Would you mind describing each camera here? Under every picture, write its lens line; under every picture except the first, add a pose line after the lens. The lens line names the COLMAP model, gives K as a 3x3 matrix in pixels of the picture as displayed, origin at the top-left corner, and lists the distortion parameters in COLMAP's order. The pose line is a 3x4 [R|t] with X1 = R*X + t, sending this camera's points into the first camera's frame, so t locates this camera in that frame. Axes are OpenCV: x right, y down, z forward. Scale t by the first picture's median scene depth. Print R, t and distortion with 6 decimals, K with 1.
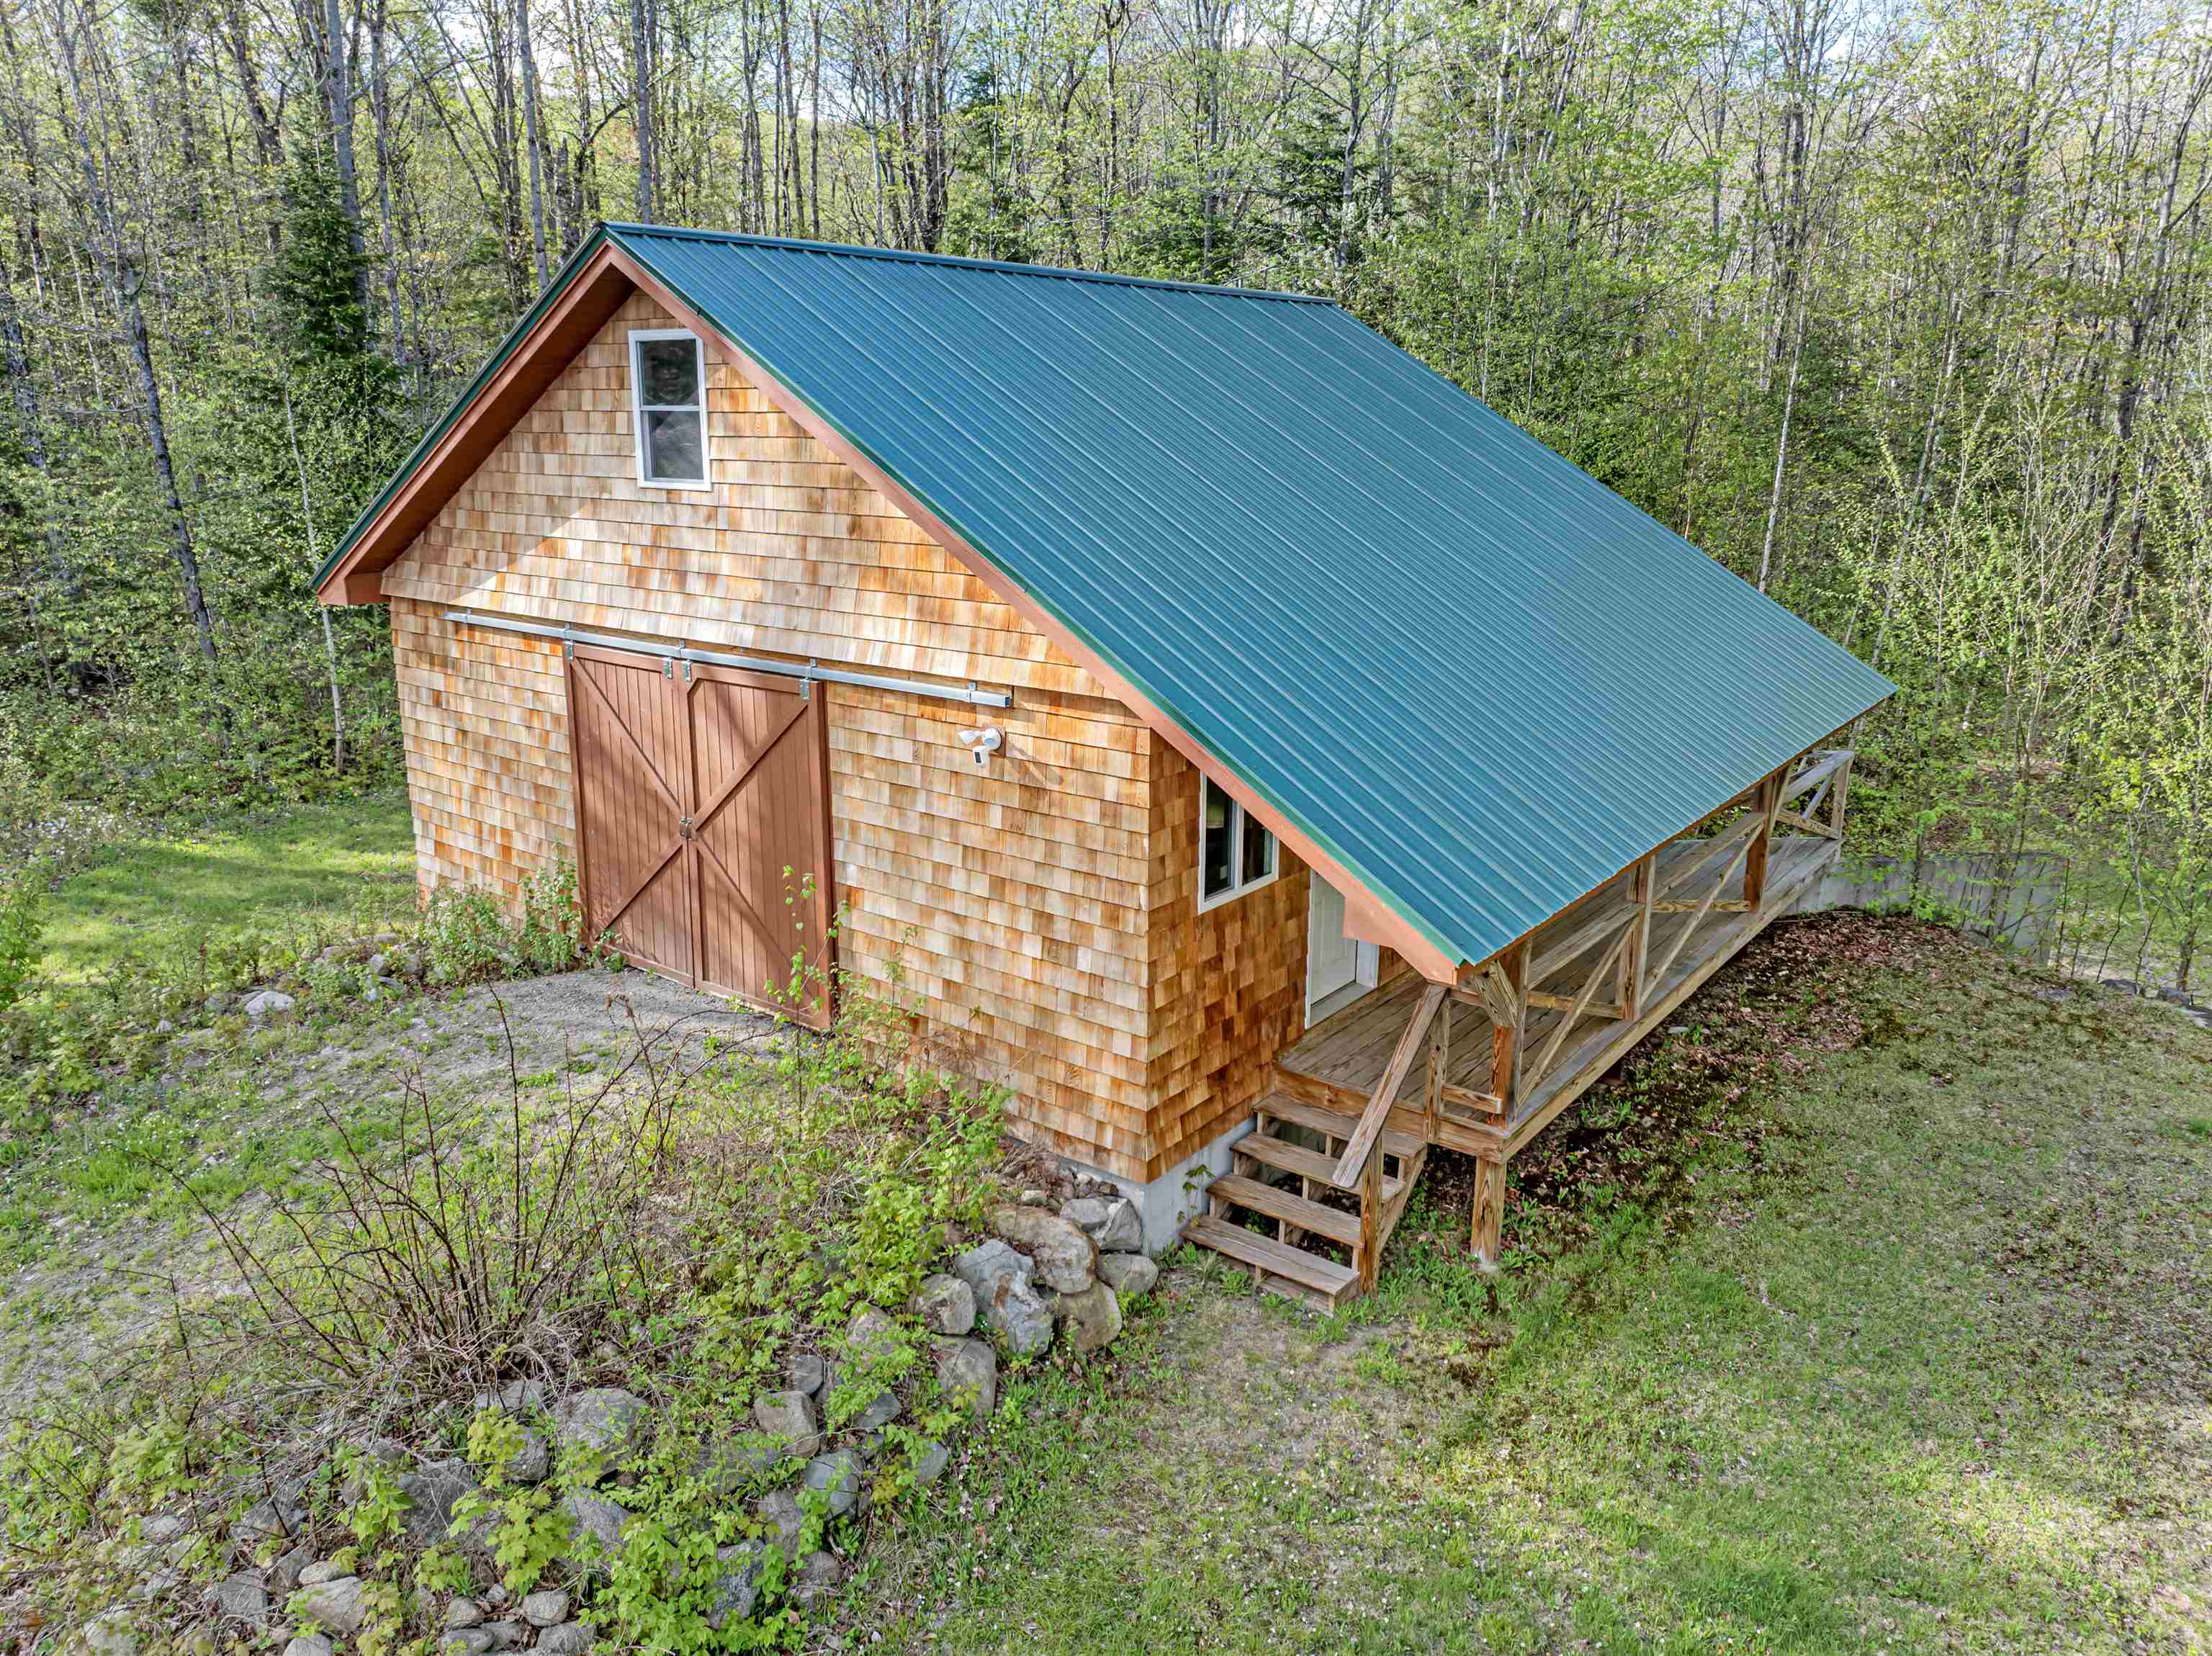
lens RADIAL K [[1576.1, 0, 1109.4], [0, 1576.1, 830.6], [0, 0, 1]] dist [-0.048029, 0.013151]
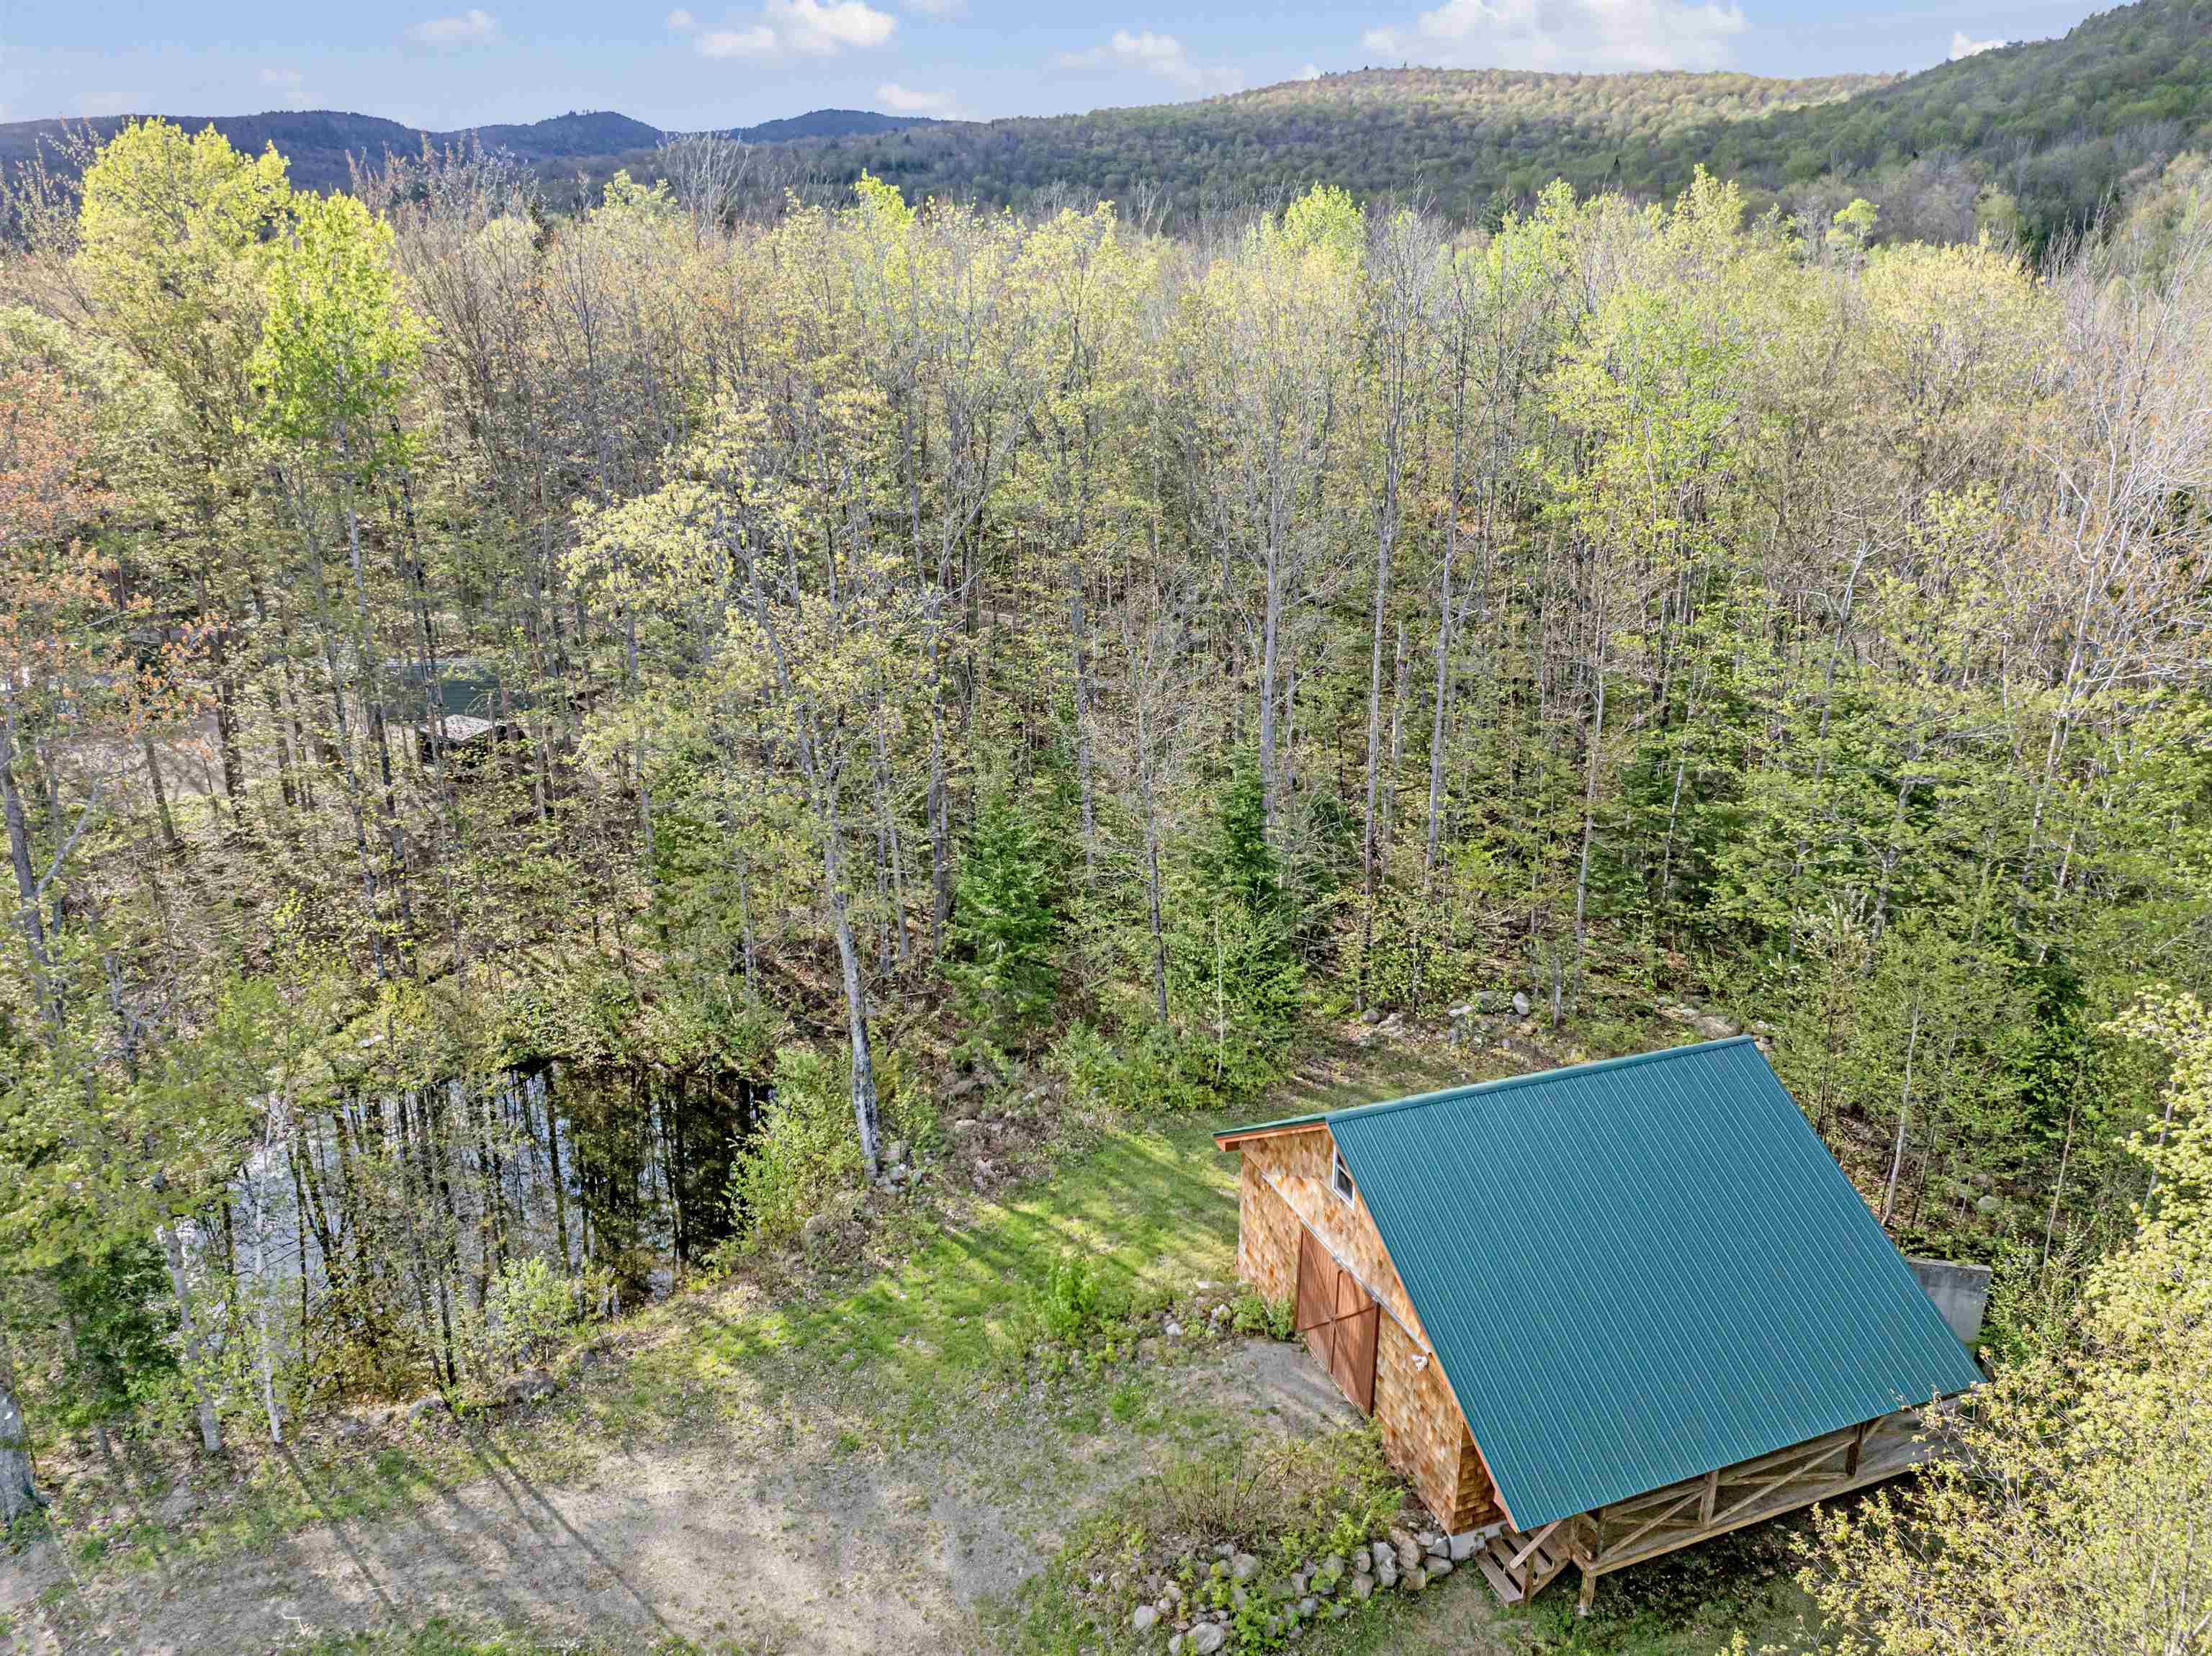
lens RADIAL K [[1576.1, 0, 1105.7], [0, 1576.1, 823.9], [0, 0, 1]] dist [-0.048029, 0.013151]
pose [[0.852967, 0.160553, -0.496659, 0.665931], [-0.147147, 0.986889, 0.066316, -1.104258], [0.500794, 0.016516, 0.865409, -1.687883]]
